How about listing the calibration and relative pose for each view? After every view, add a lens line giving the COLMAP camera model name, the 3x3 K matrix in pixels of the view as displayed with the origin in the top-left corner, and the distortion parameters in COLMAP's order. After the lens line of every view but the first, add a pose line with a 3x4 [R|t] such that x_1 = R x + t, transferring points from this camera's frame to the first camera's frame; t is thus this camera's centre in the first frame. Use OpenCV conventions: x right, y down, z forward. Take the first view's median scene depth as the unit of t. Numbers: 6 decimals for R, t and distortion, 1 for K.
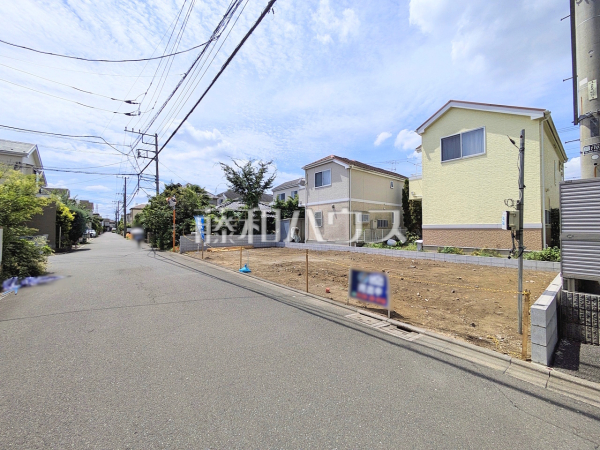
lens RADIAL K [[235.8, 0, 300.2], [0, 235.8, 223.3], [0, 0, 1]] dist [0.001920, -0.000005]
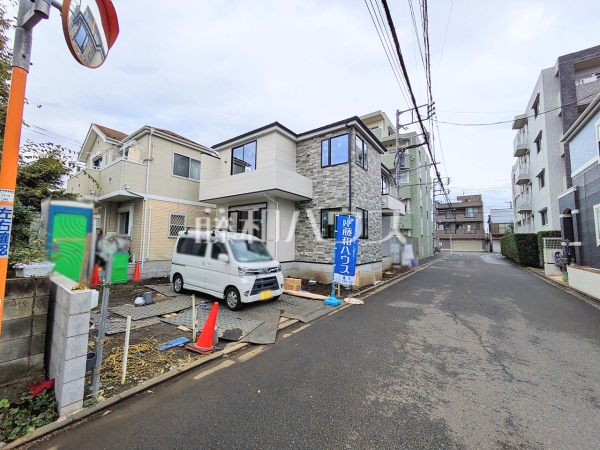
lens RADIAL K [[235.8, 0, 300.2], [0, 235.8, 223.3], [0, 0, 1]] dist [0.001920, -0.000005]
pose [[-0.257864, 0.067901, 0.963792, -0.659397], [-0.042327, 0.995776, -0.081479, 0.014297], [-0.965254, -0.061805, -0.253901, 0.884253]]
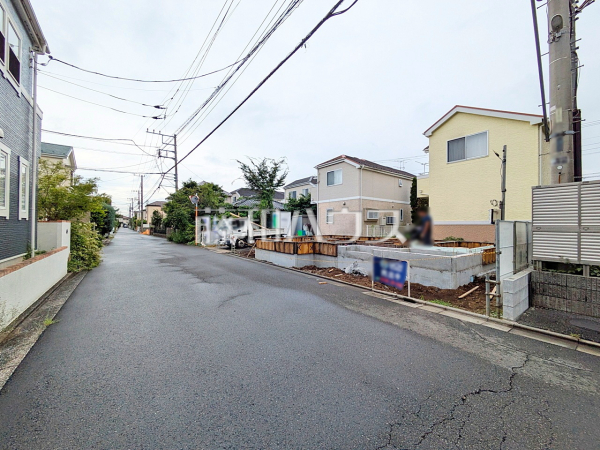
lens RADIAL K [[235.8, 0, 299.7], [0, 235.8, 223.2], [0, 0, 1]] dist [0.001209, 0.000262]
pose [[0.999518, 0.004371, -0.030722, -0.027369], [-0.003975, 0.999909, 0.012921, 0.002699], [0.030775, -0.012793, 0.999444, -0.067493]]
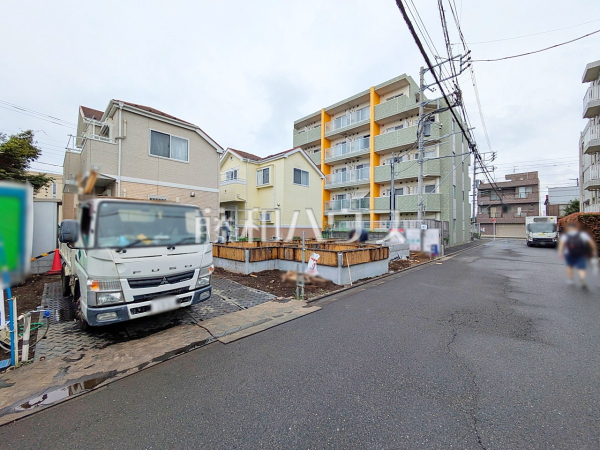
lens RADIAL K [[235.8, 0, 300.2], [0, 235.8, 223.3], [0, 0, 1]] dist [0.001920, -0.000005]
pose [[-0.124918, 0.016015, 0.992038, -0.583998], [-0.035952, 0.999140, -0.020656, 0.015330], [-0.991515, -0.038246, -0.124235, 0.753576]]
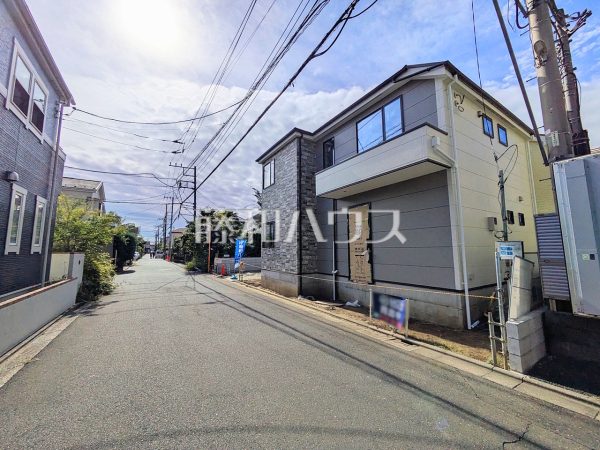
lens RADIAL K [[235.8, 0, 300.2], [0, 235.8, 223.3], [0, 0, 1]] dist [0.001920, -0.000005]
pose [[0.993747, -0.017519, -0.110272, 0.013785], [0.007797, 0.996091, -0.087988, -0.007952], [0.111383, 0.086578, 0.989999, -0.058321]]
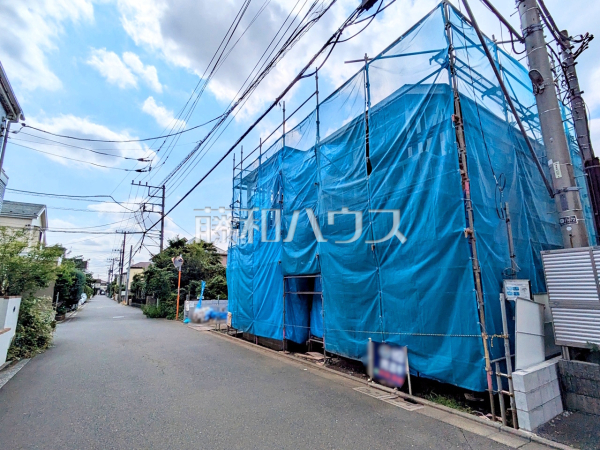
lens RADIAL K [[298.9, 0, 304.8], [0, 298.9, 229.9], [0, 0, 1]] dist [-0.000031, 0.000042]
pose [[0.996322, -0.029542, -0.080430, 0.028270], [0.015598, 0.985531, -0.168773, -0.012144], [0.084252, 0.166898, 0.982368, -0.088358]]
